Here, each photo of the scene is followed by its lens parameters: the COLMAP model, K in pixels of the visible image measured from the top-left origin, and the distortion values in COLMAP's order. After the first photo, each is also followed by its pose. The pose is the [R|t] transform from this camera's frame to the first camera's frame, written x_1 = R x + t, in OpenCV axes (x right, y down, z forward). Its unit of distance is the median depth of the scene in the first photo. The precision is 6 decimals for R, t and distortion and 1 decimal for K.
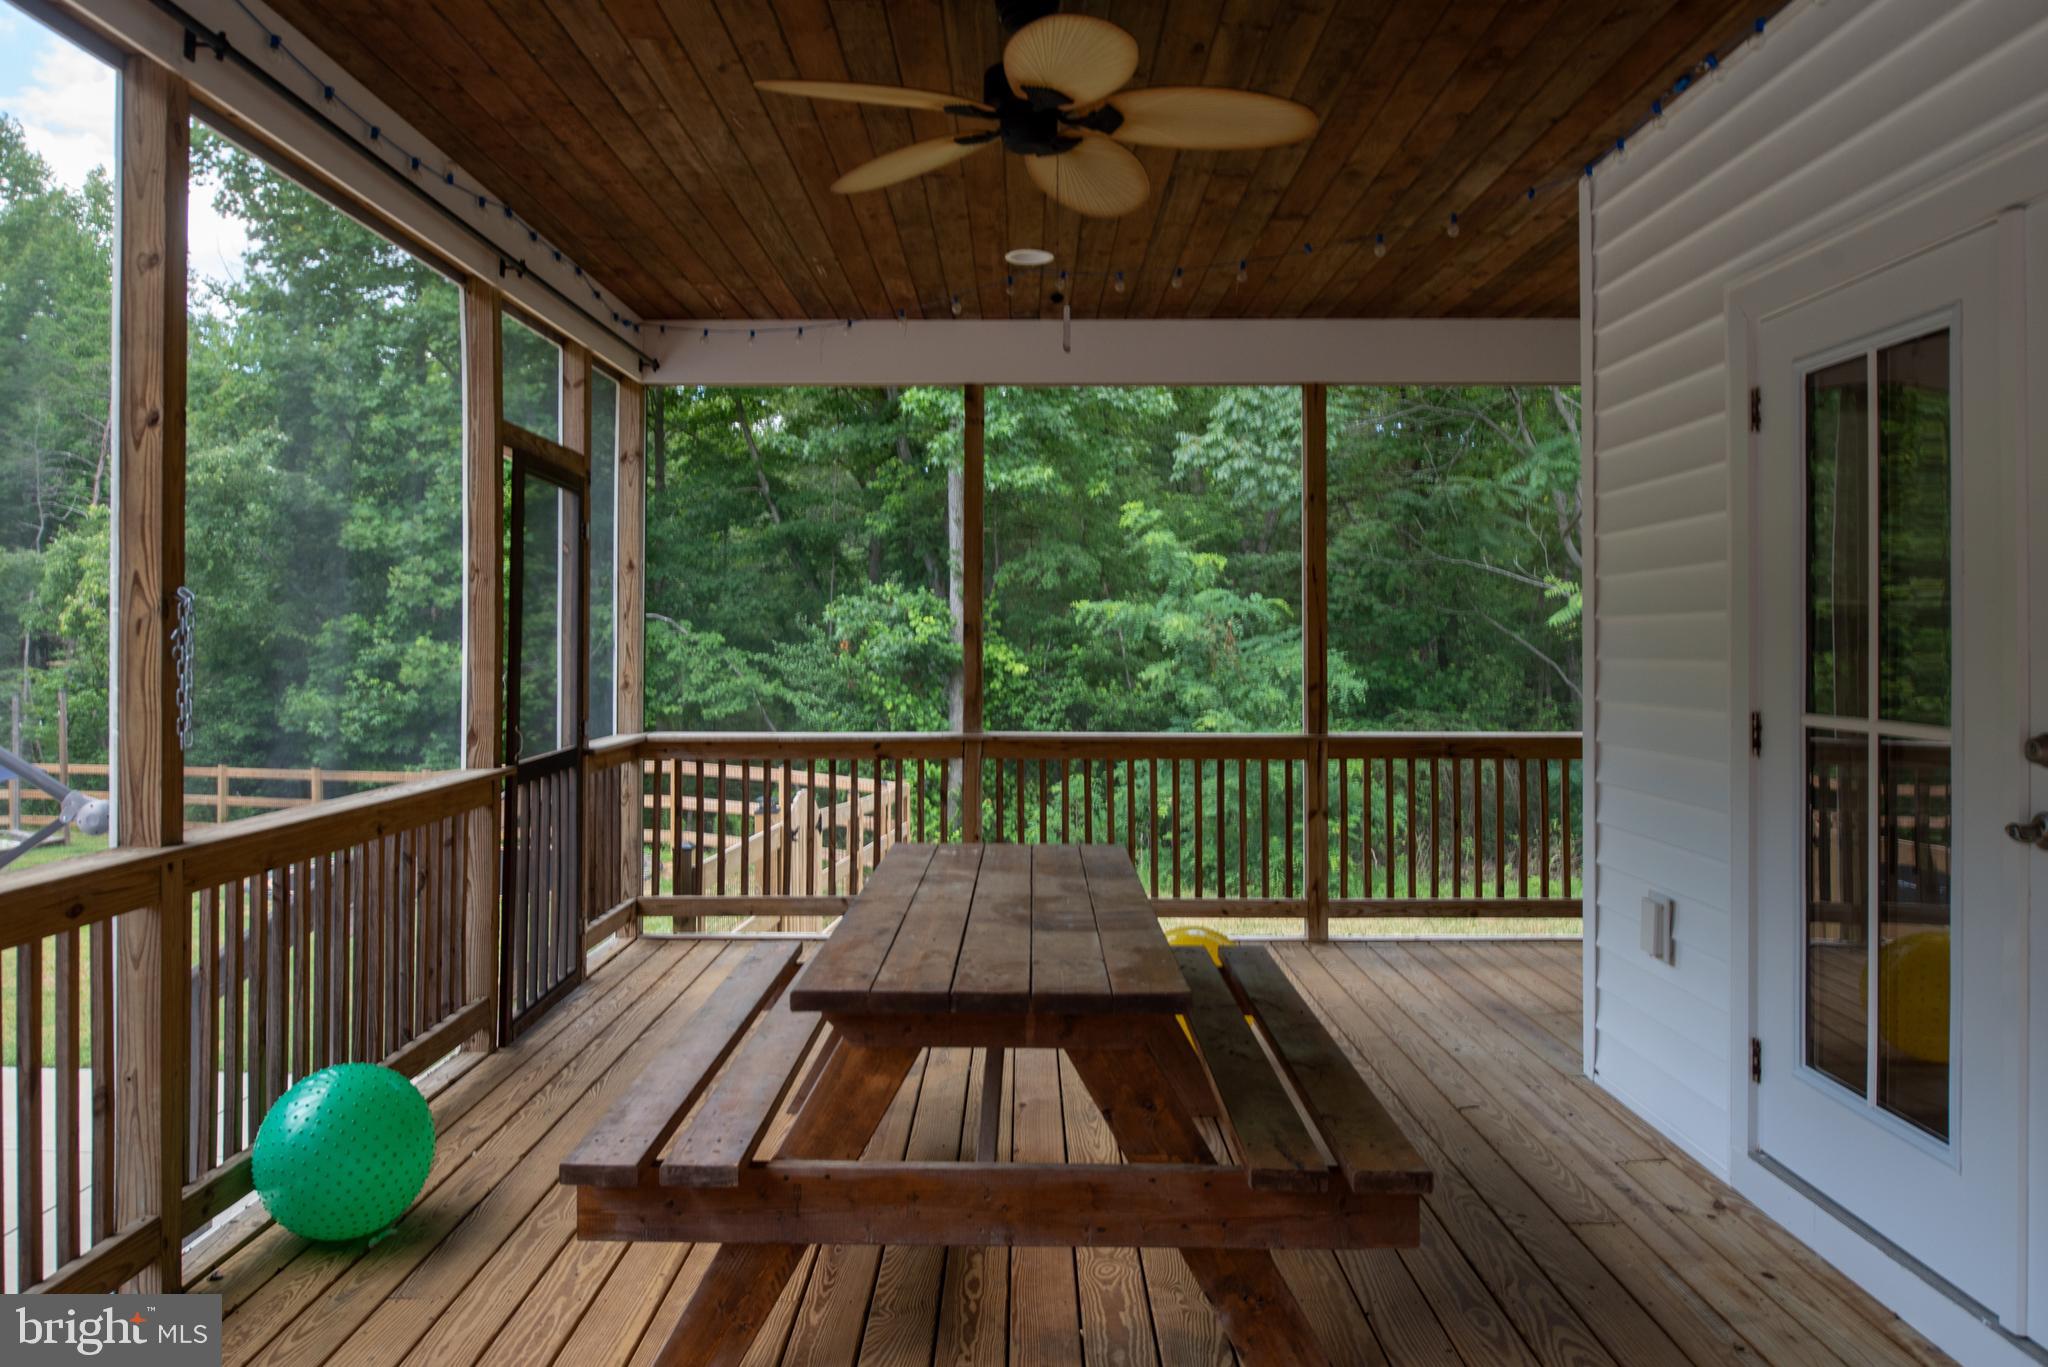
lens RADIAL K [[1421.2, 0, 1015.4], [0, 1421.2, 642.6], [0, 0, 1]] dist [-0.005664, -0.001656]
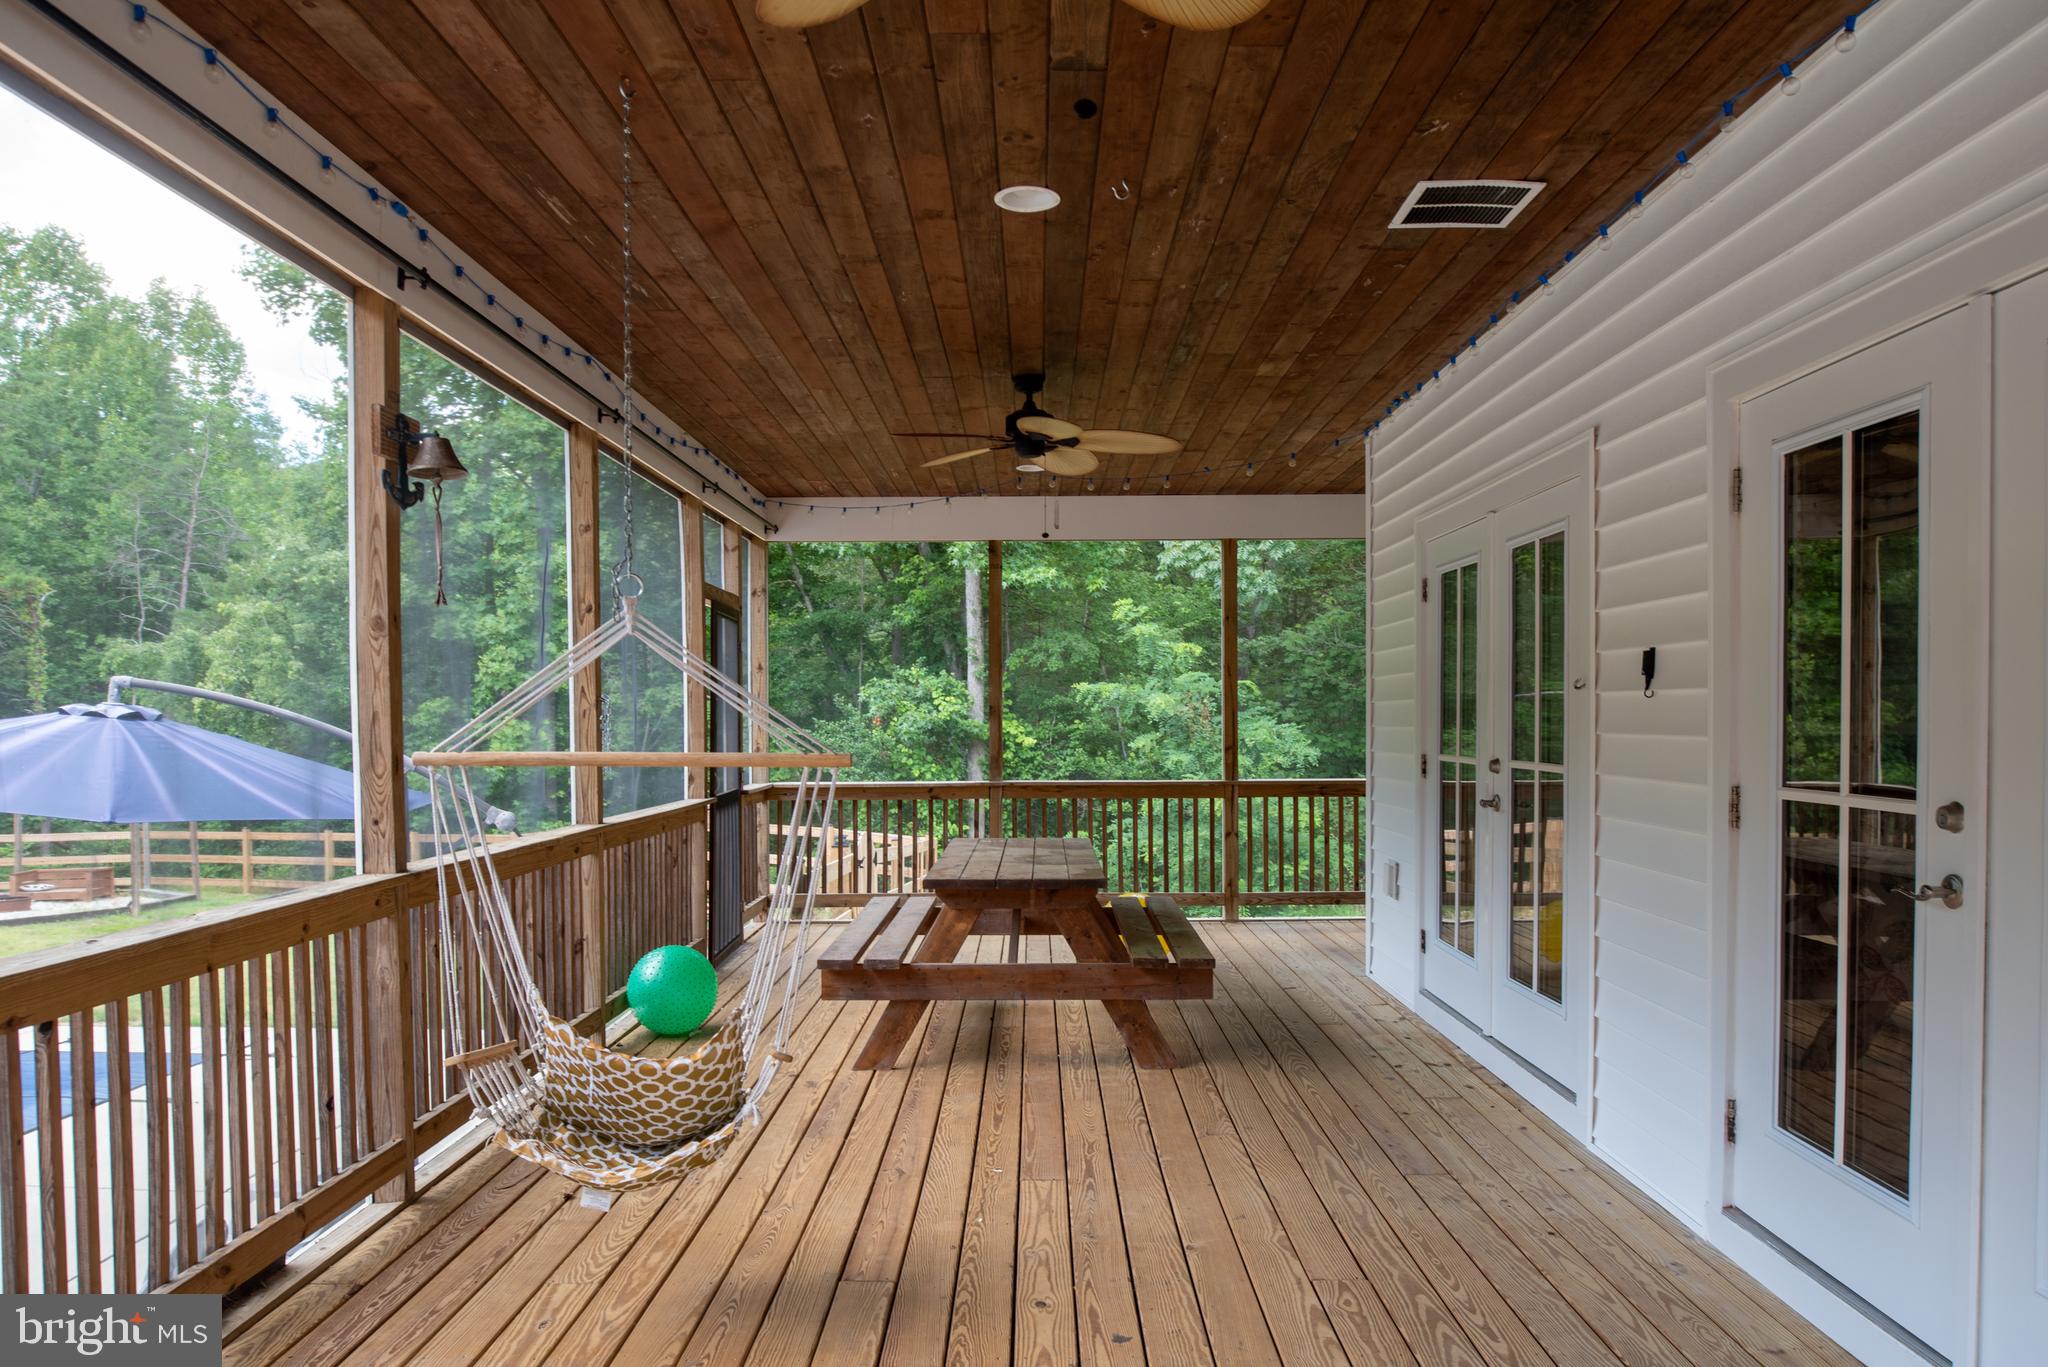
lens RADIAL K [[1421.2, 0, 1015.4], [0, 1421.2, 642.6], [0, 0, 1]] dist [-0.005664, -0.001656]
pose [[0.999959, -0.006343, -0.006537, 0.000143], [0.005988, 0.998576, -0.053006, -0.000290], [0.006864, 0.052965, 0.998573, -0.163515]]
